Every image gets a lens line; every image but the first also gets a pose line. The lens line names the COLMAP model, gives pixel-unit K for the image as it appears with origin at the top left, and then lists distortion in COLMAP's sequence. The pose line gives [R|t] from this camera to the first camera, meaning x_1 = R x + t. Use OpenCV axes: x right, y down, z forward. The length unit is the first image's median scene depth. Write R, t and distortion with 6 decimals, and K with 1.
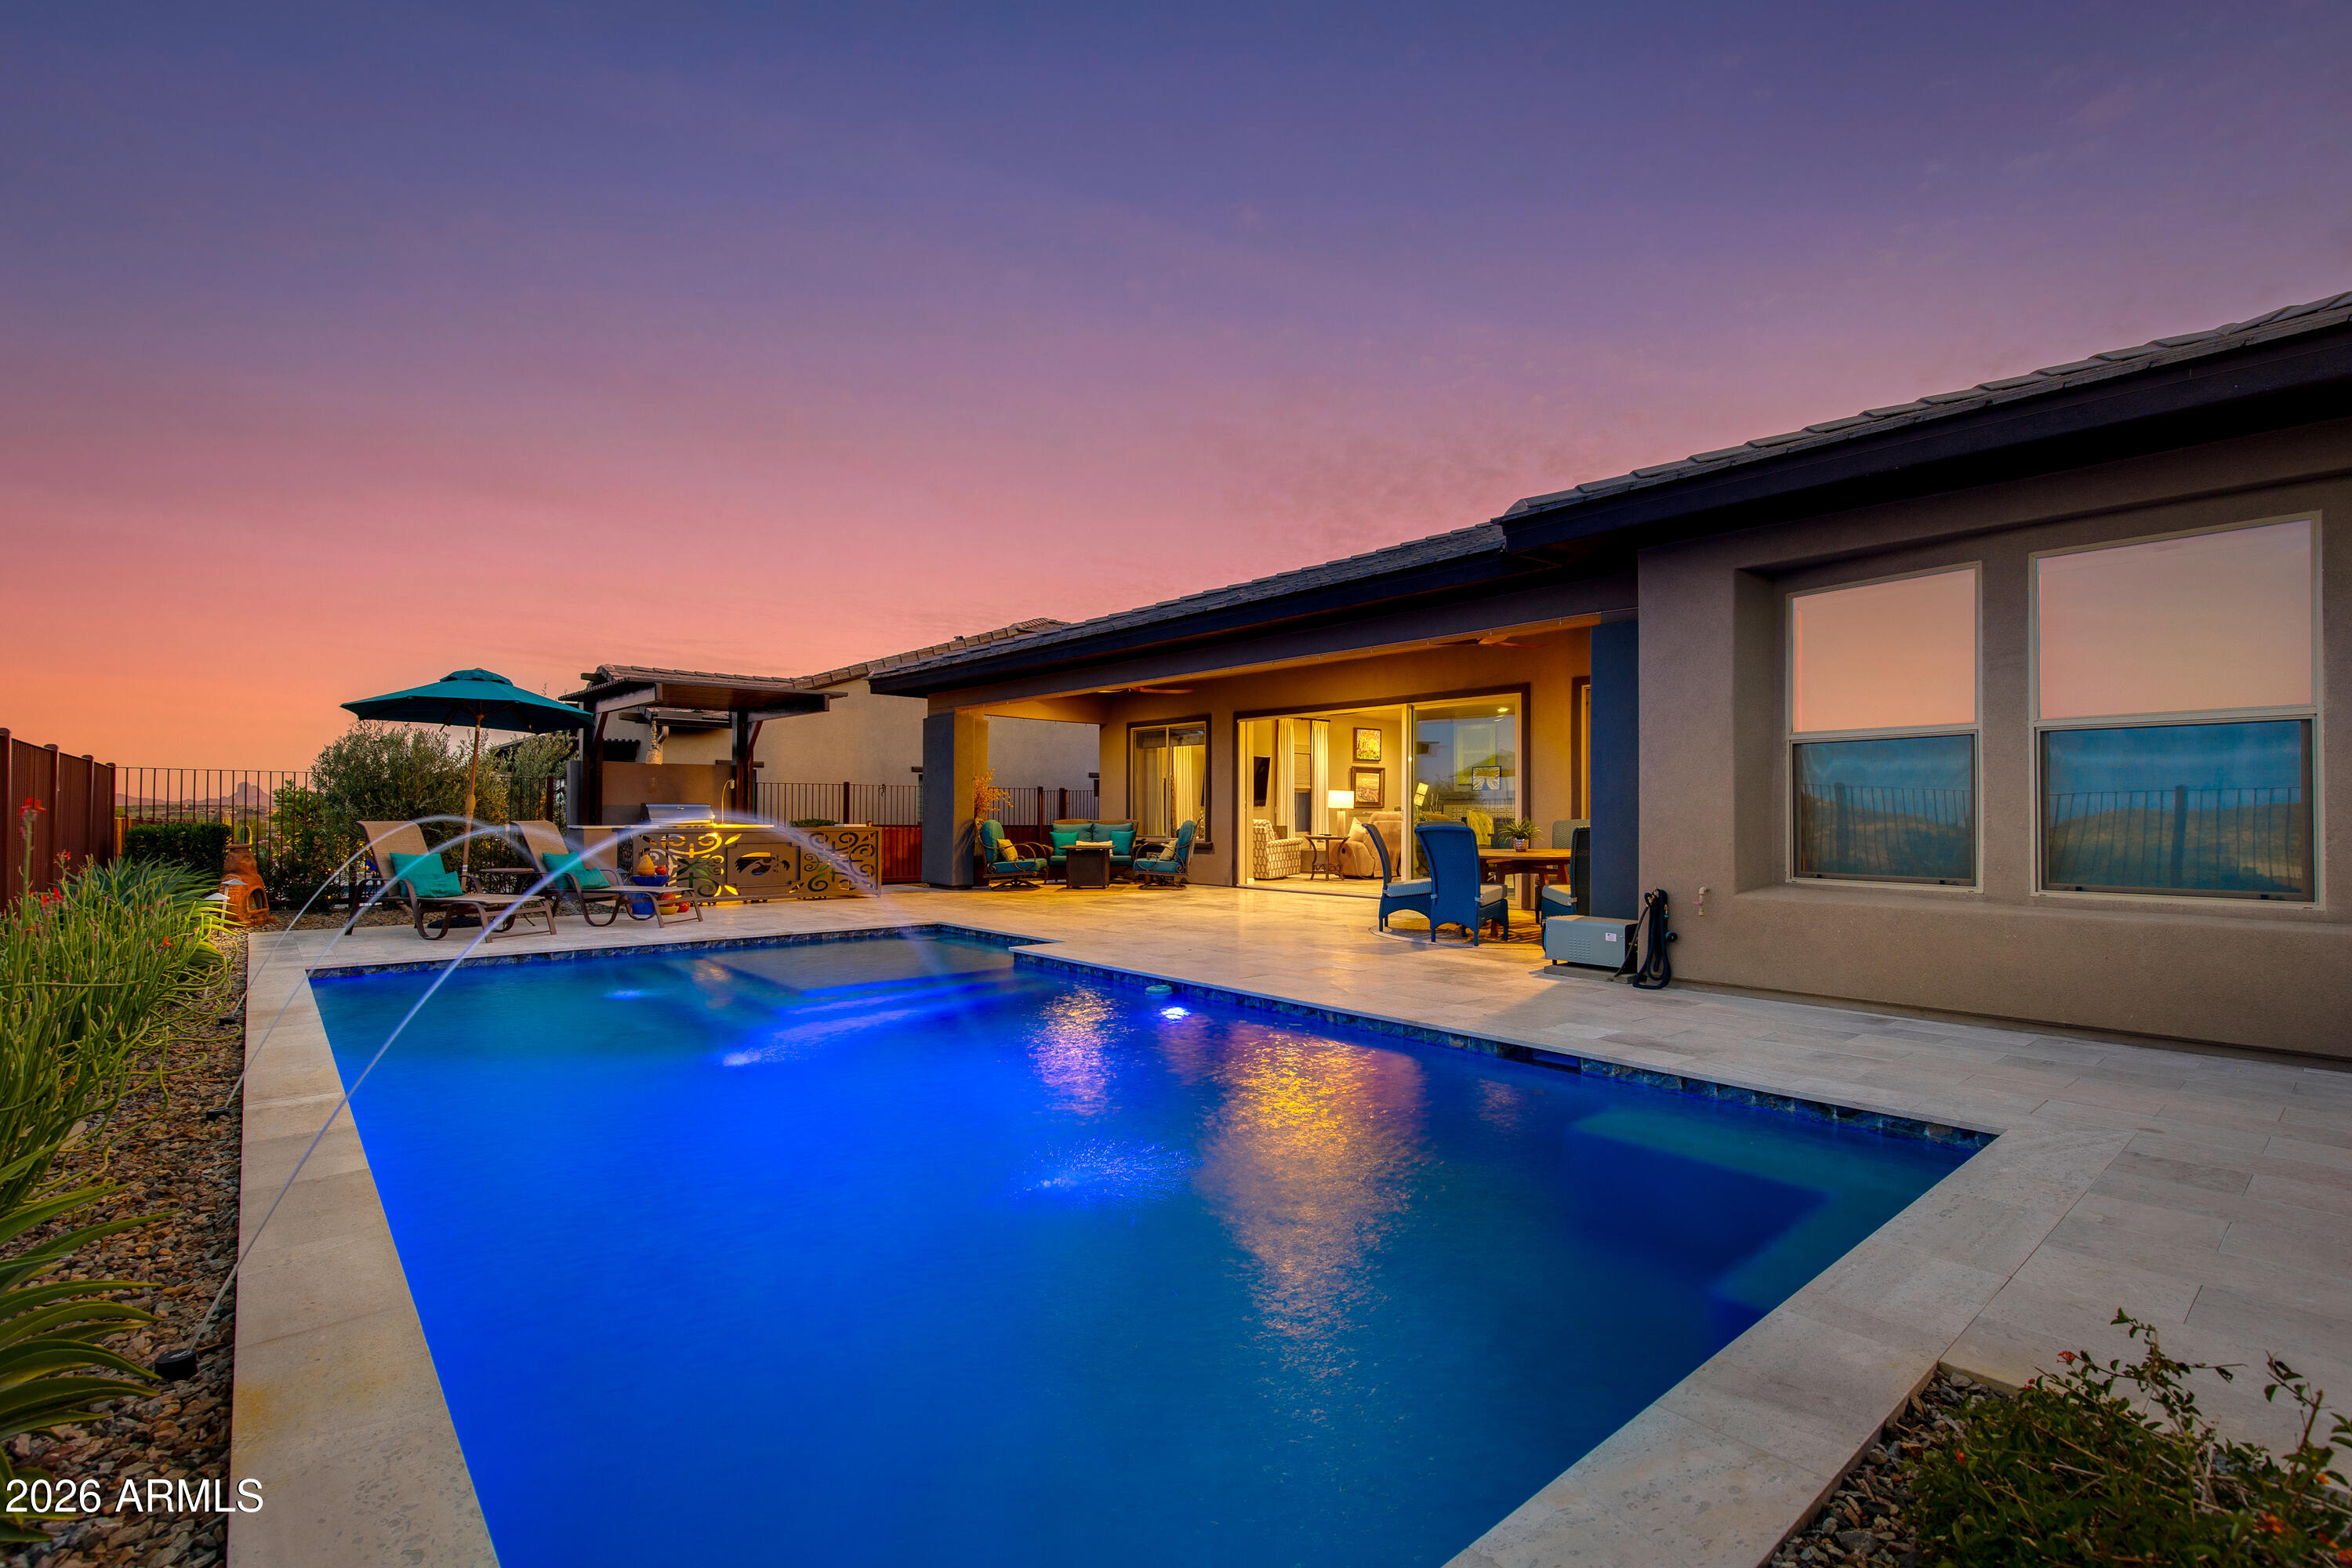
lens RADIAL K [[1055.2, 0, 1173.2], [0, 1055.2, 806.8], [0, 0, 1]] dist [0.004850, -0.000095]
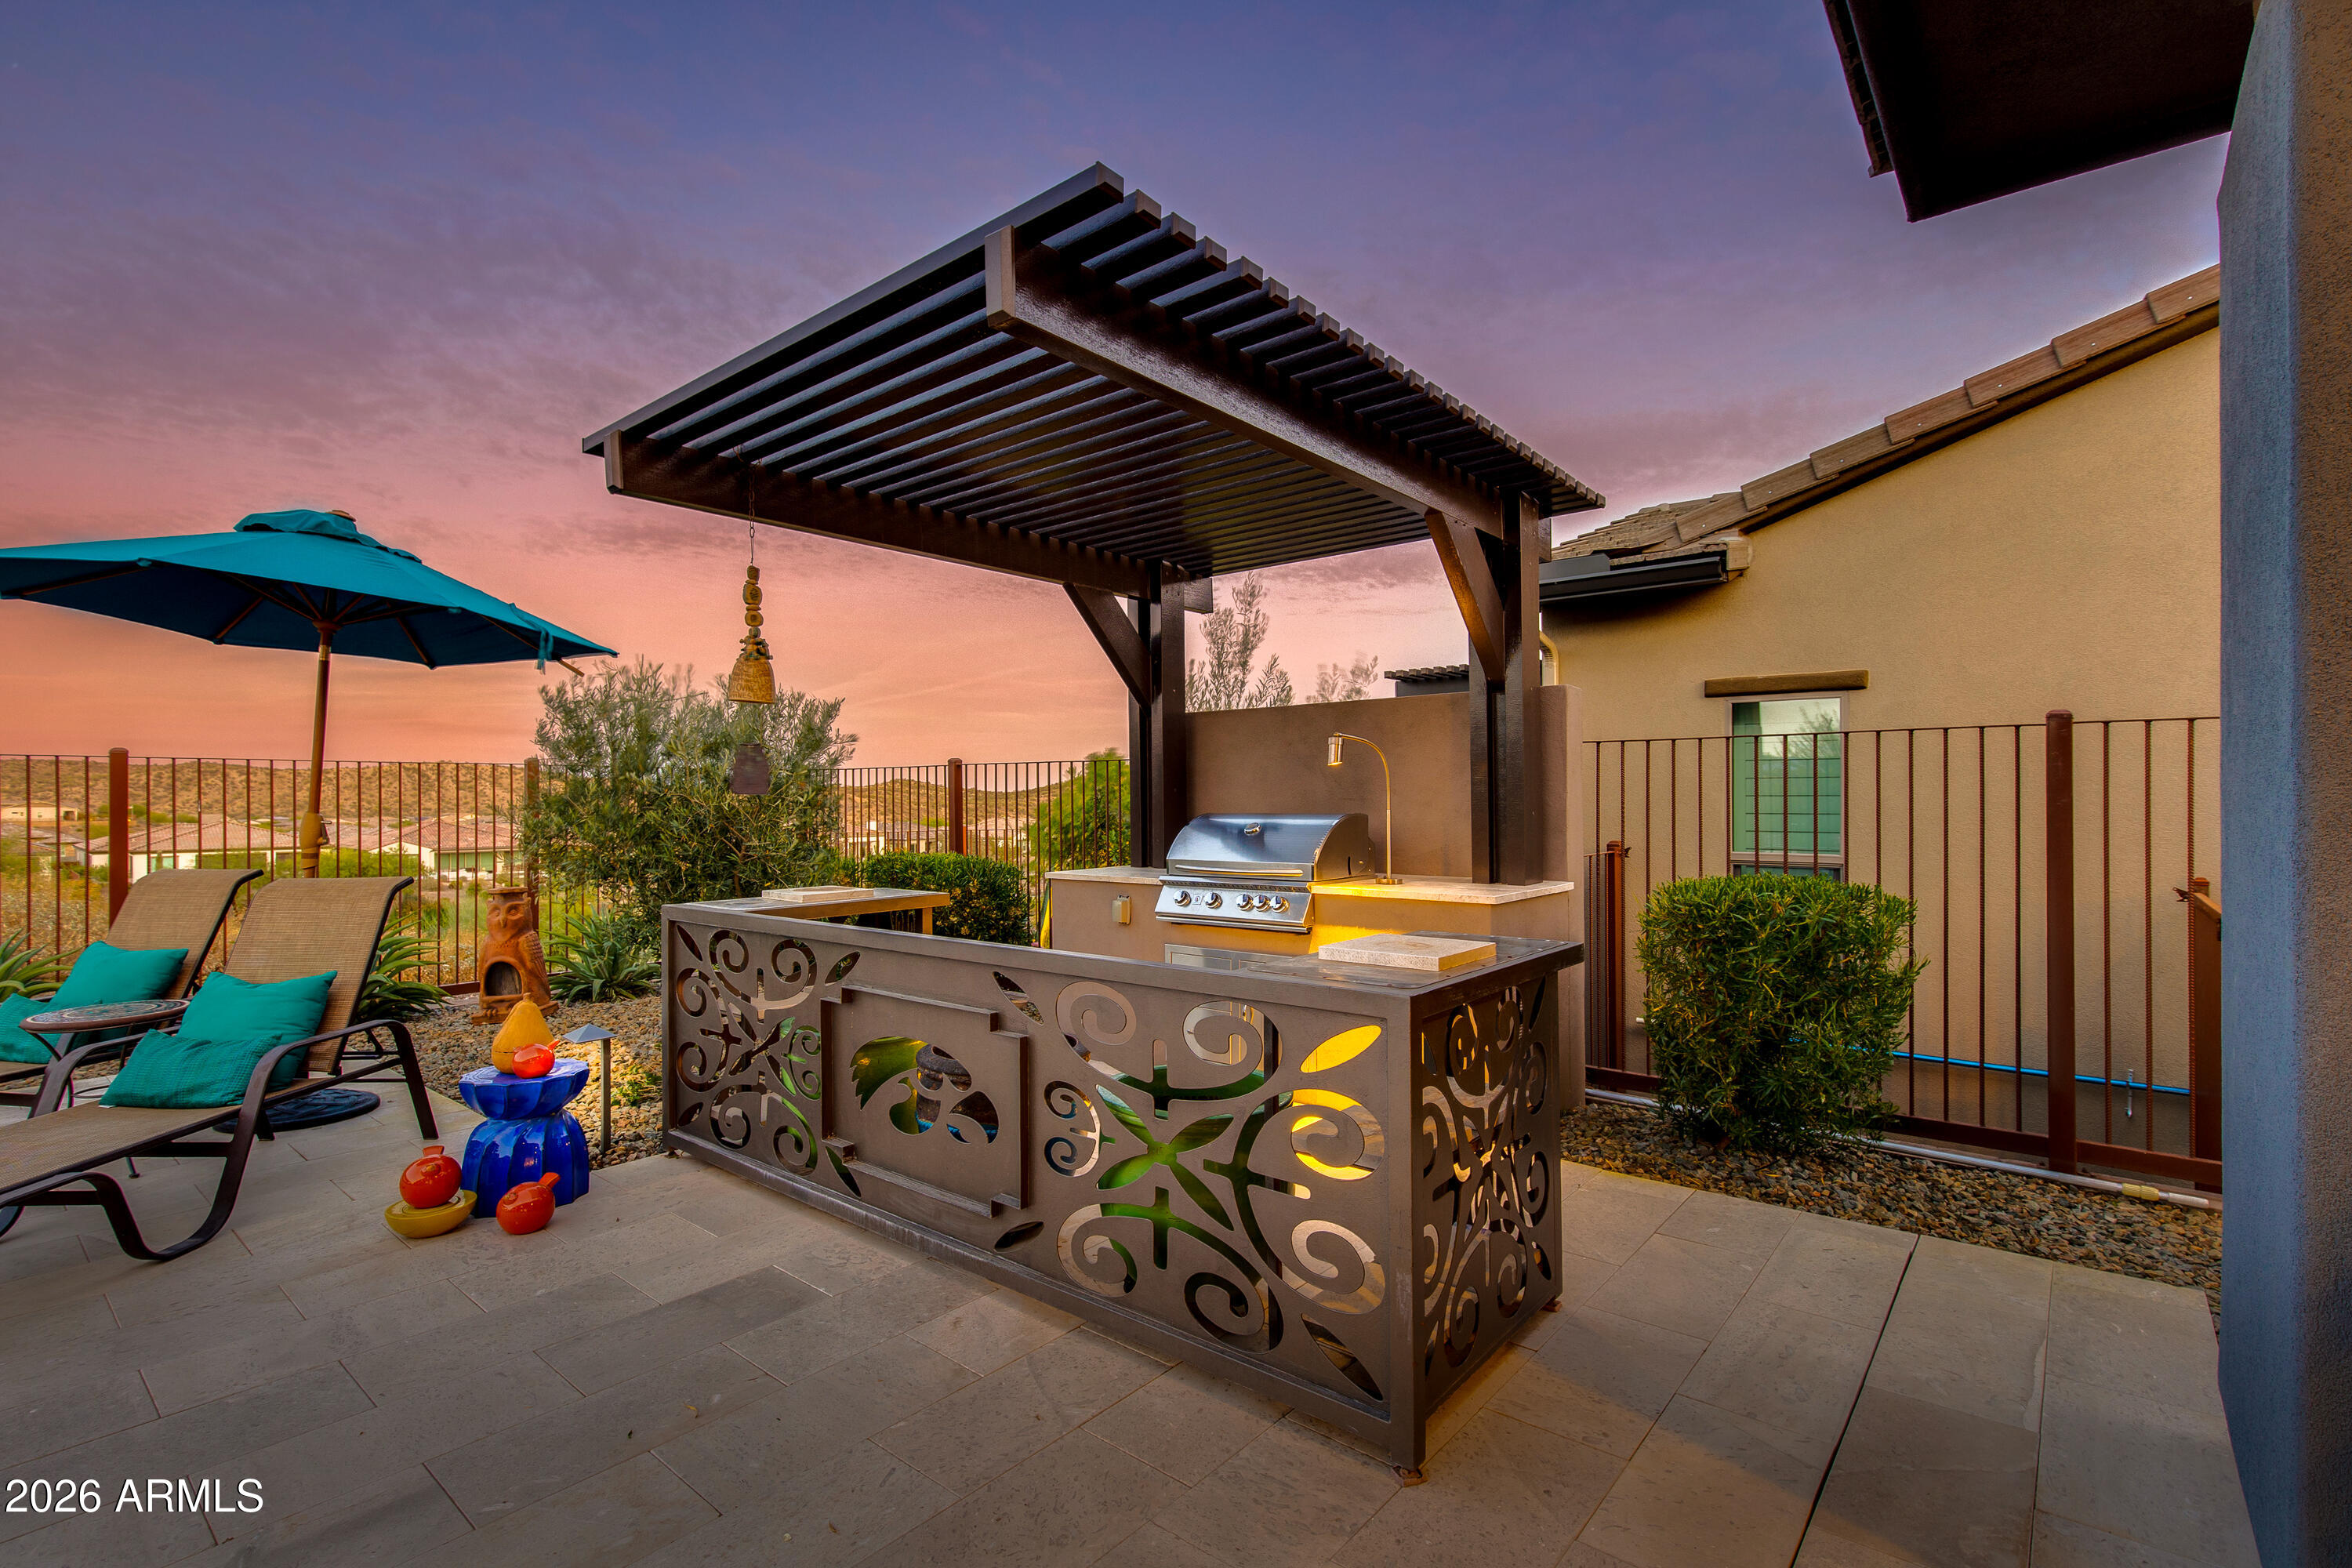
lens RADIAL K [[1087.7, 0, 1160.6], [0, 1087.7, 797.7], [0, 0, 1]] dist [0.001708, -0.000837]
pose [[0.167430, -0.004458, -0.985874, -0.179765], [0.009647, 0.999949, -0.002883, -0.011076], [0.985837, -0.009028, 0.167464, 1.252334]]
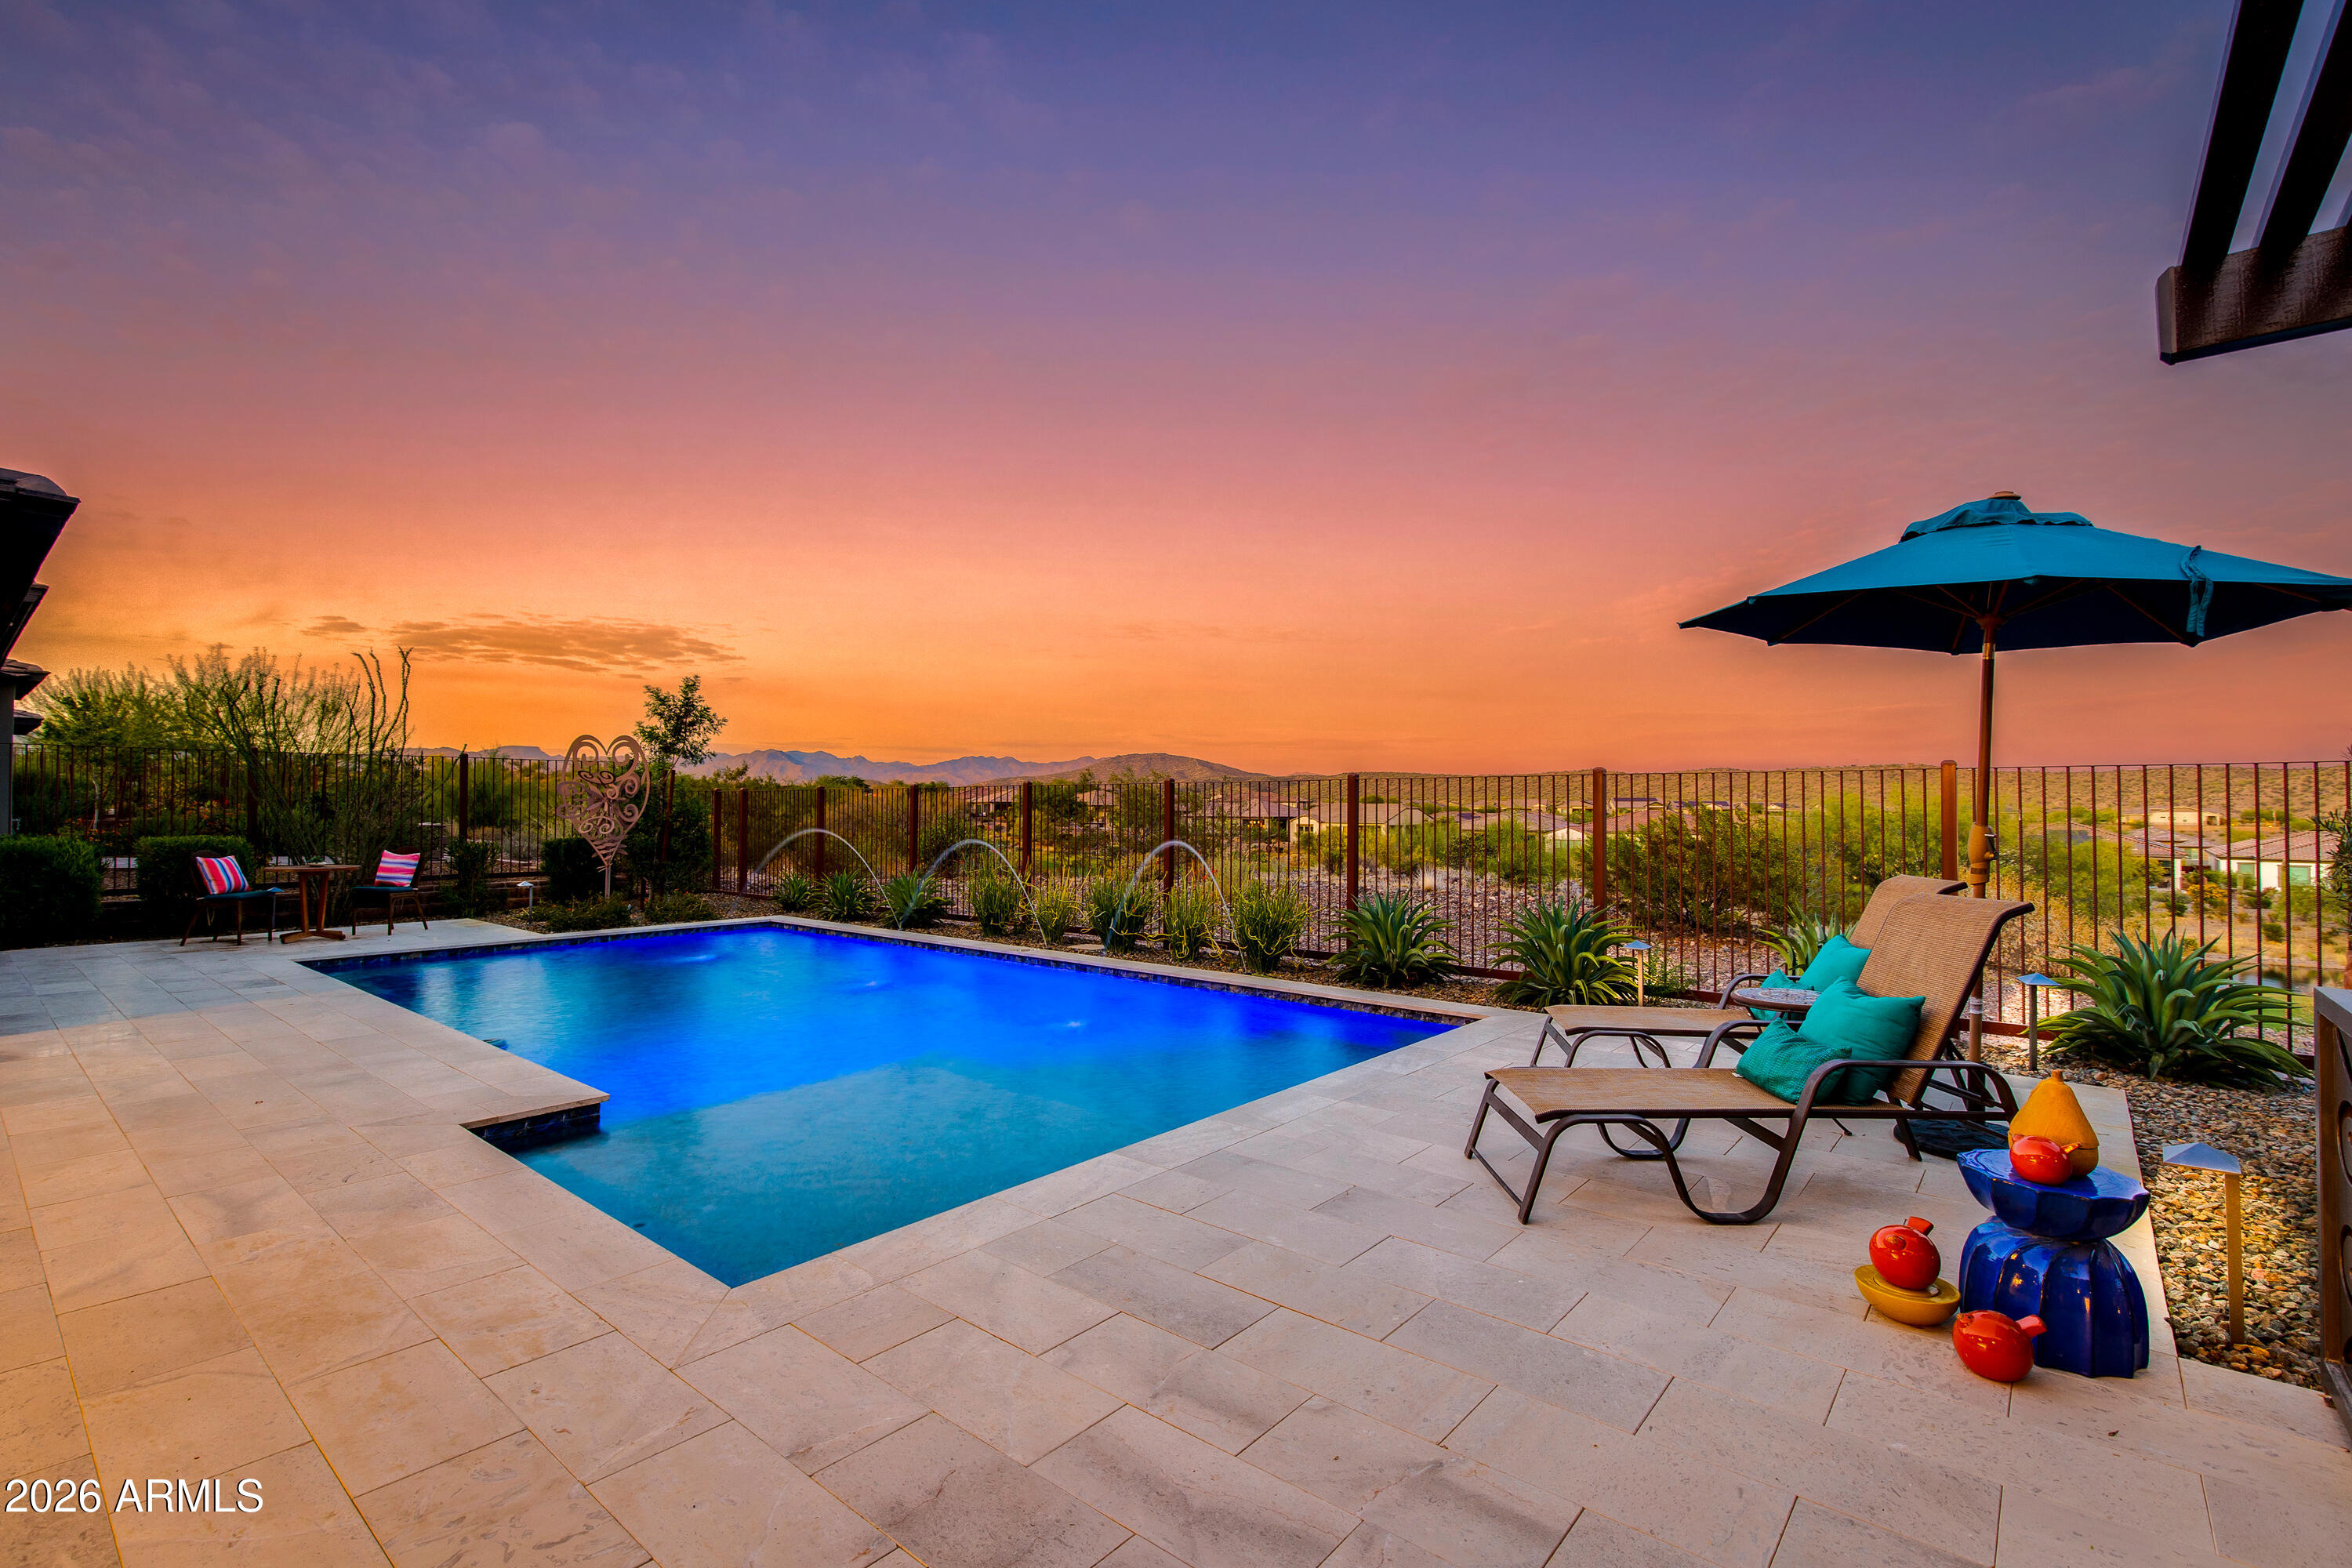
lens RADIAL K [[1055.2, 0, 1178.6], [0, 1055.2, 782.8], [0, 0, 1]] dist [0.004850, -0.000095]
pose [[-0.985569, -0.008239, -0.169076, -0.304564], [-0.003458, 0.999586, -0.028556, -0.012852], [0.169241, -0.027559, -0.985189, 1.330301]]
